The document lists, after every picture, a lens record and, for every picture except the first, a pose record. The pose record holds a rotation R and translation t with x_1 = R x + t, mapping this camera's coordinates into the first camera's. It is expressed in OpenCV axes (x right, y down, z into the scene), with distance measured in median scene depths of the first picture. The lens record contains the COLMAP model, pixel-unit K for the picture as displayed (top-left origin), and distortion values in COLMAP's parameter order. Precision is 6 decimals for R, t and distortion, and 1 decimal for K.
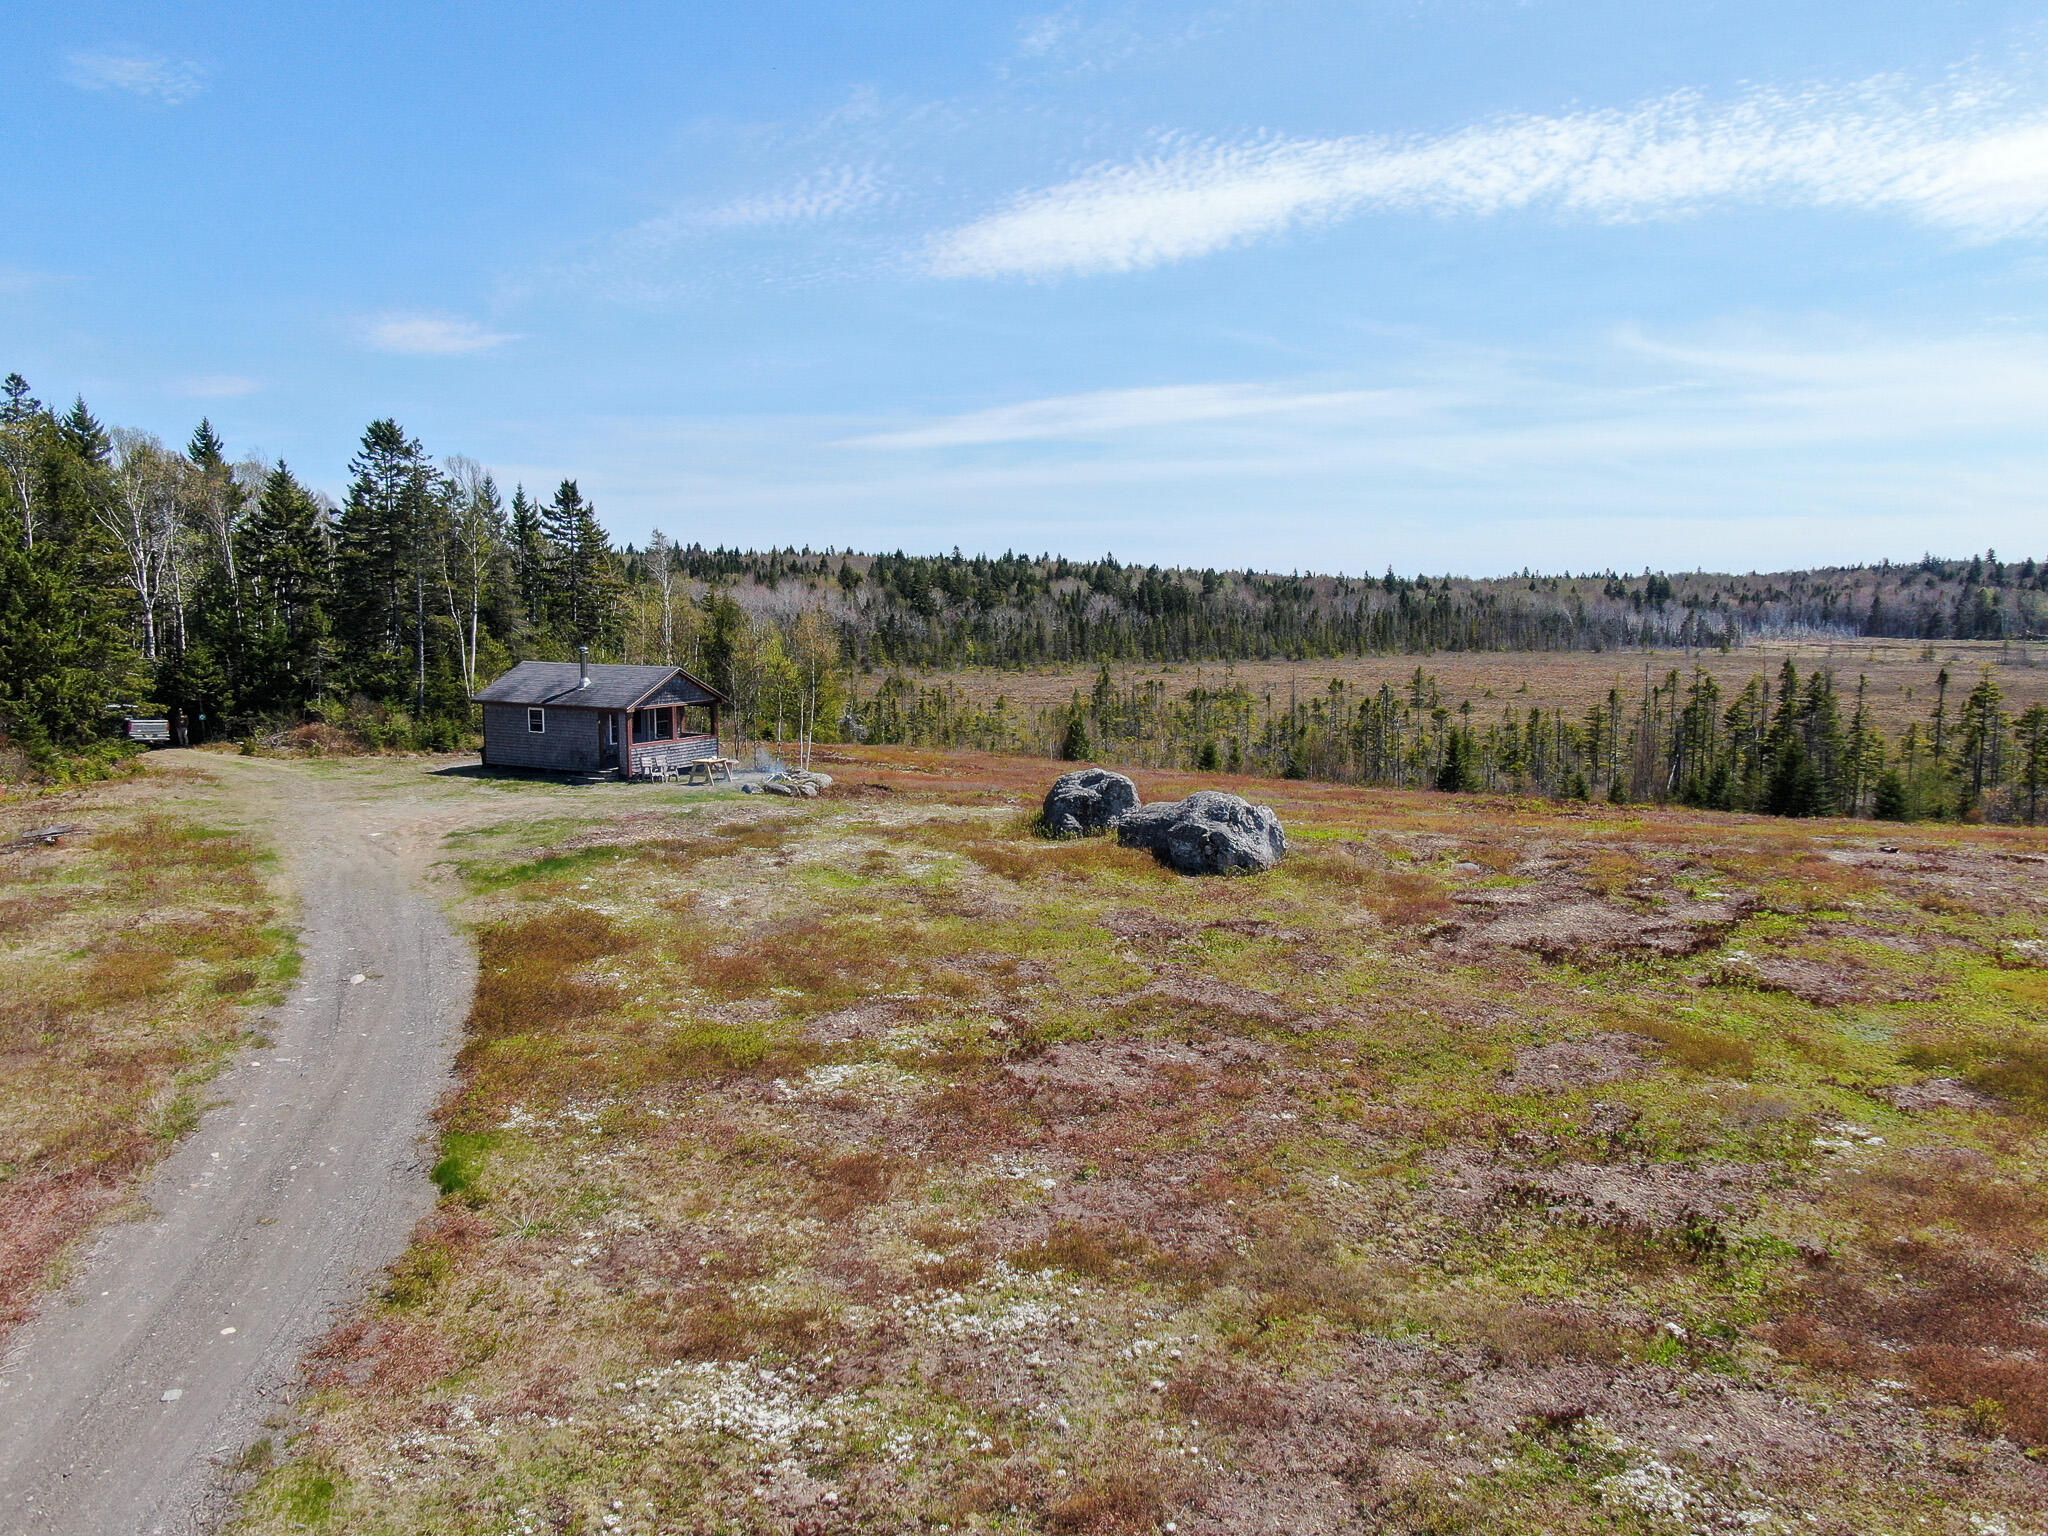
lens RADIAL K [[1539.9, 0, 1028.0], [0, 1539.9, 766.7], [0, 0, 1]] dist [-0.005430, 0.003872]
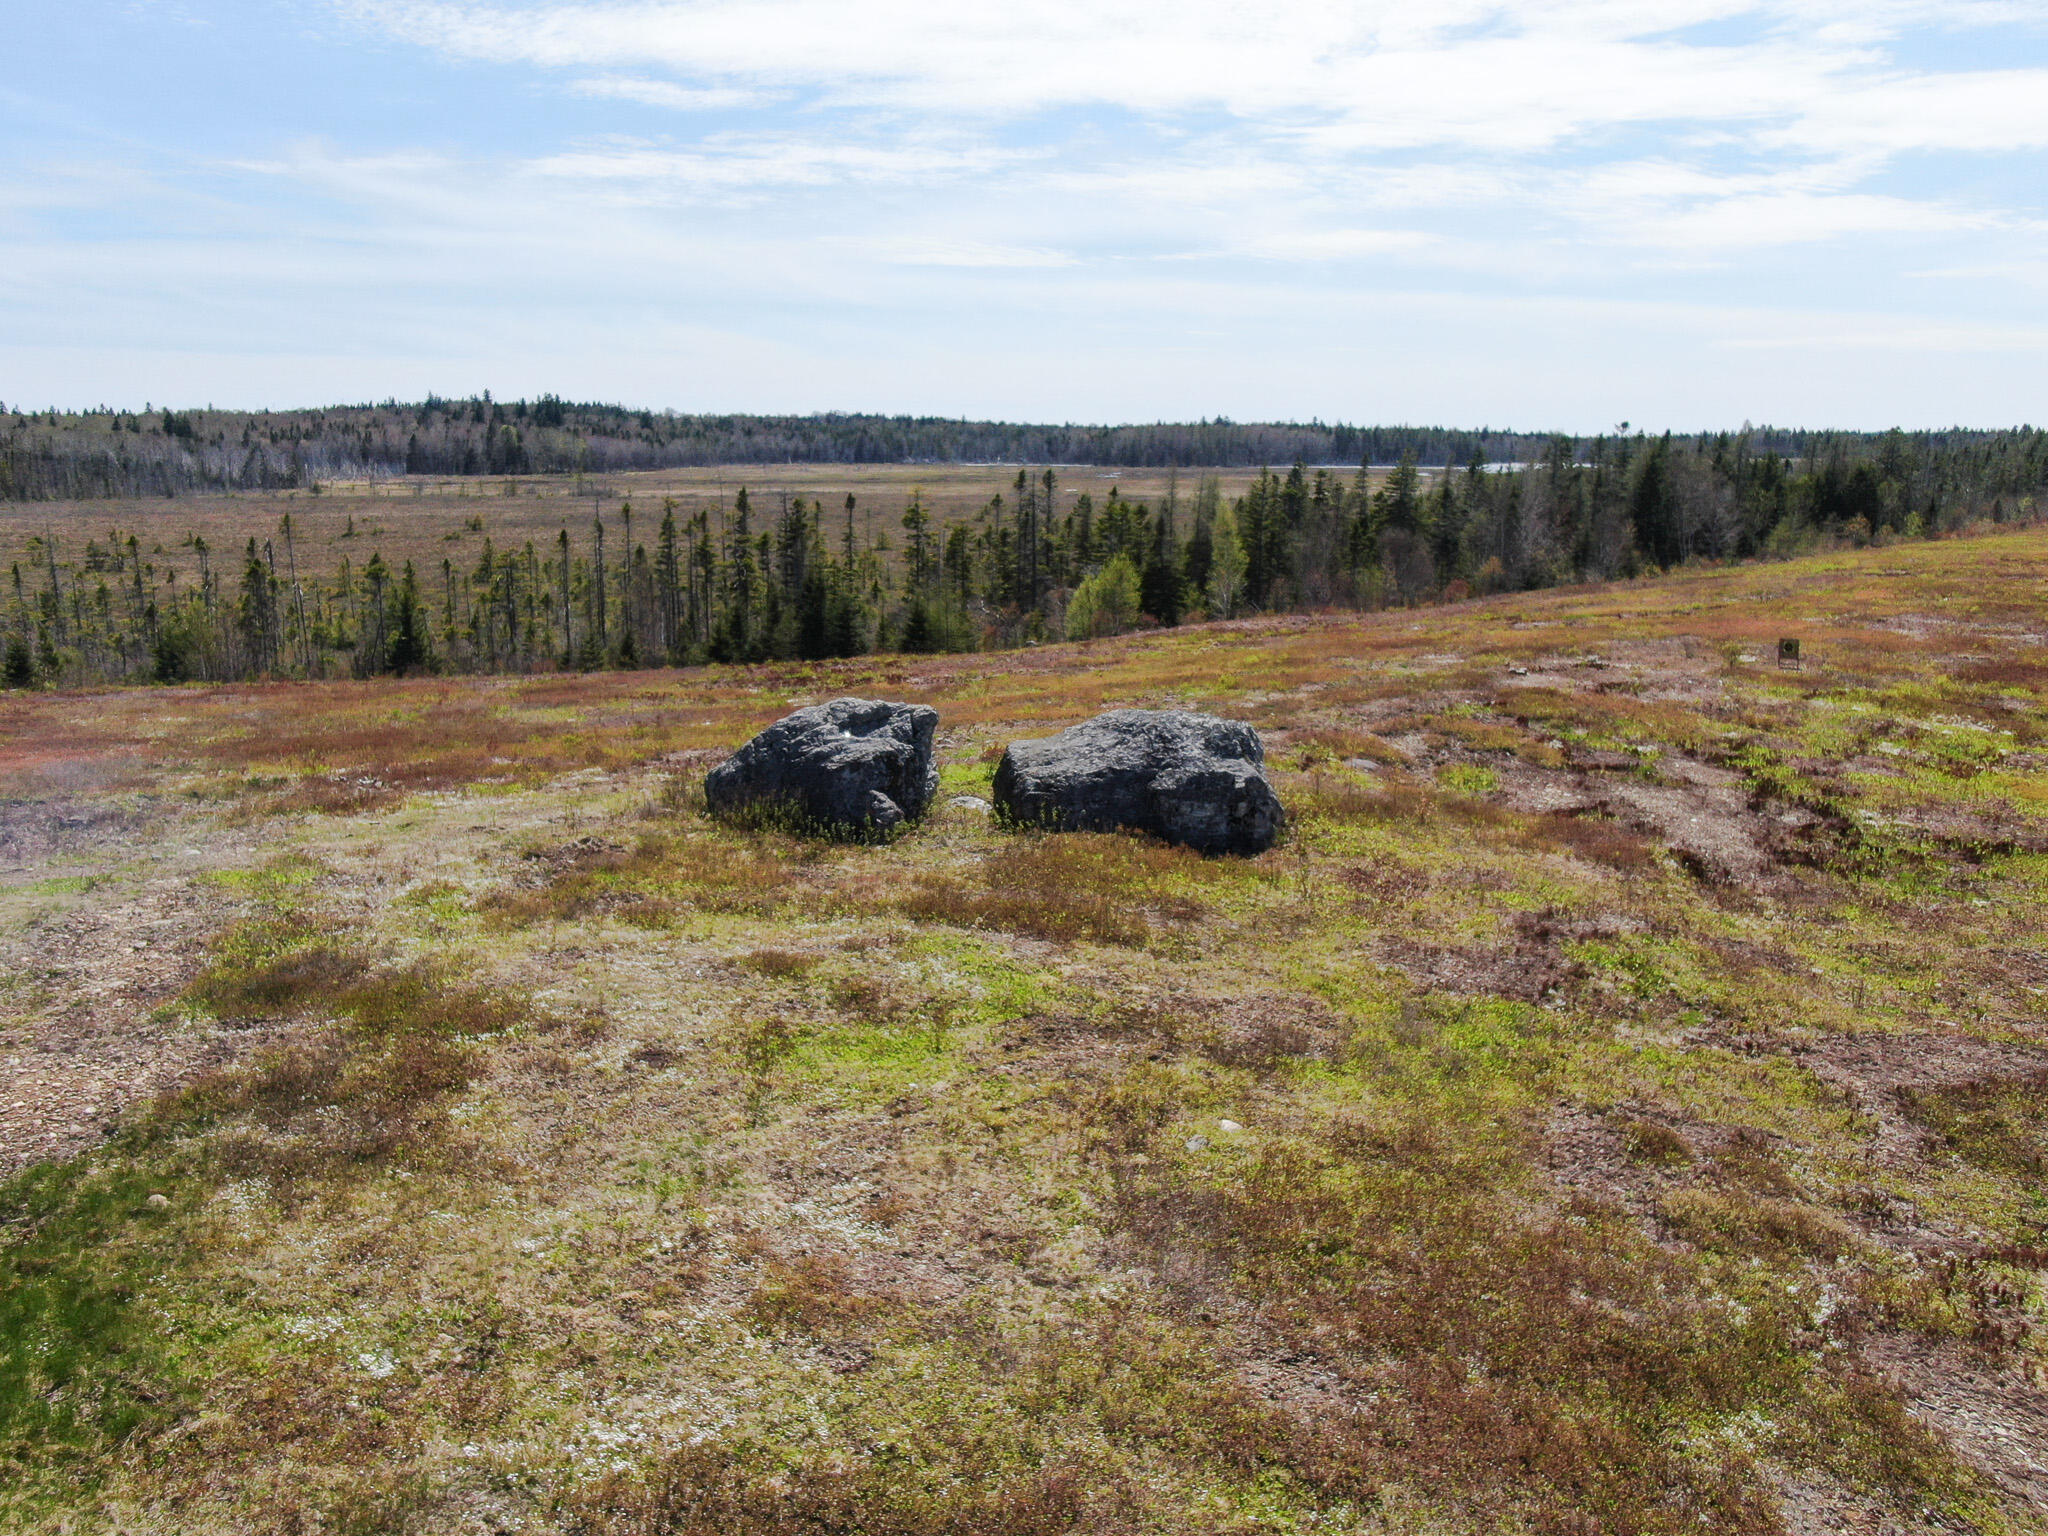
lens RADIAL K [[1539.9, 0, 1025.1], [0, 1539.9, 770.9], [0, 0, 1]] dist [-0.005430, 0.003872]
pose [[0.622603, -0.168078, 0.764274, -0.318396], [0.087828, 0.985499, 0.145181, -0.044288], [-0.777593, -0.023266, 0.628337, 0.580157]]
